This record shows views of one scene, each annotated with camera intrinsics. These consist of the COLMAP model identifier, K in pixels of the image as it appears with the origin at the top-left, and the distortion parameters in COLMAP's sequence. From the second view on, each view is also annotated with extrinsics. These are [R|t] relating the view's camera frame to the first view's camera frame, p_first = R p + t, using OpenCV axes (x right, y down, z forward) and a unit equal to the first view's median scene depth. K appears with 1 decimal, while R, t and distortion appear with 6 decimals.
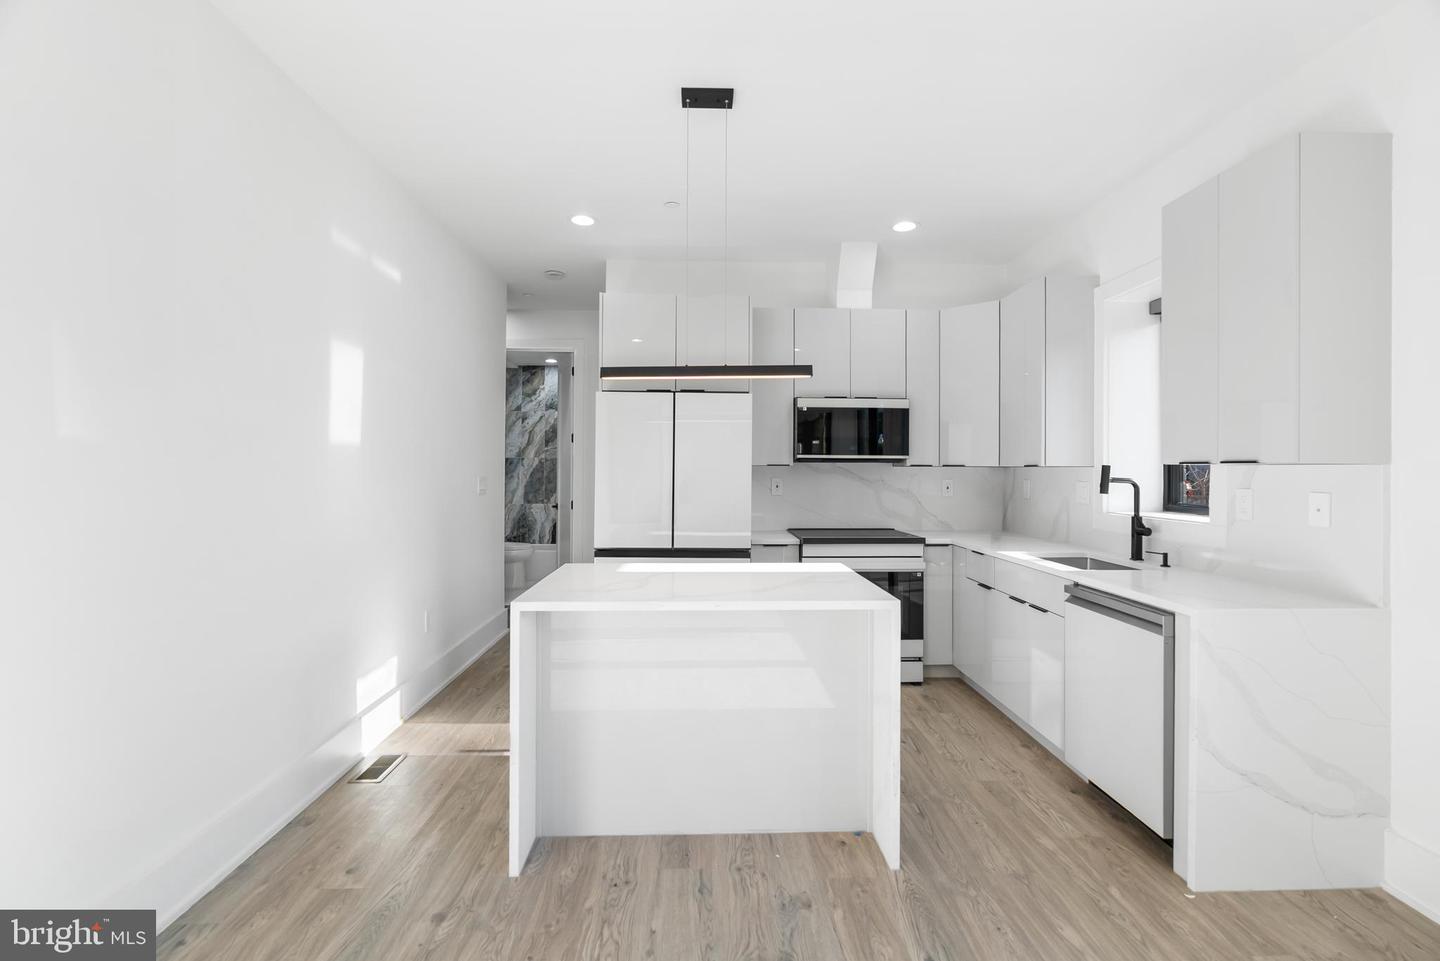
lens RADIAL K [[658.2, 0, 720.2], [0, 658.2, 461.8], [0, 0, 1]] dist [0.000121, 0.001003]
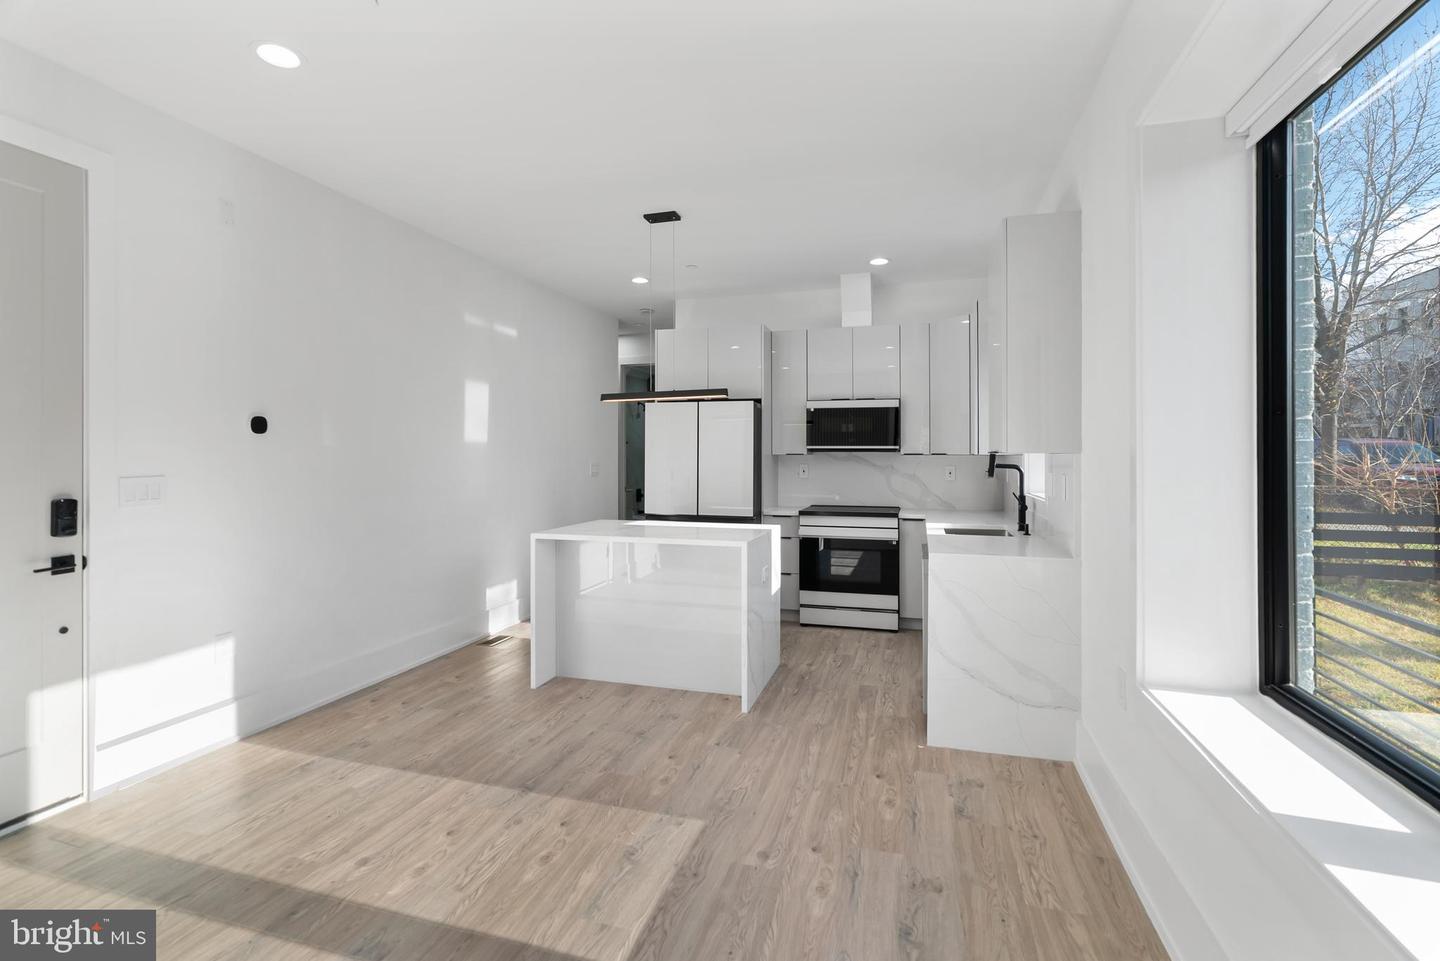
lens RADIAL K [[660.5, 0, 718.1], [0, 660.5, 450.9], [0, 0, 1]] dist [-0.001142, 0.000066]
pose [[0.948732, -0.004850, -0.316043, 0.522581], [0.005509, 0.999984, 0.001194, -0.005417], [0.316032, -0.002874, 0.948744, -0.378544]]
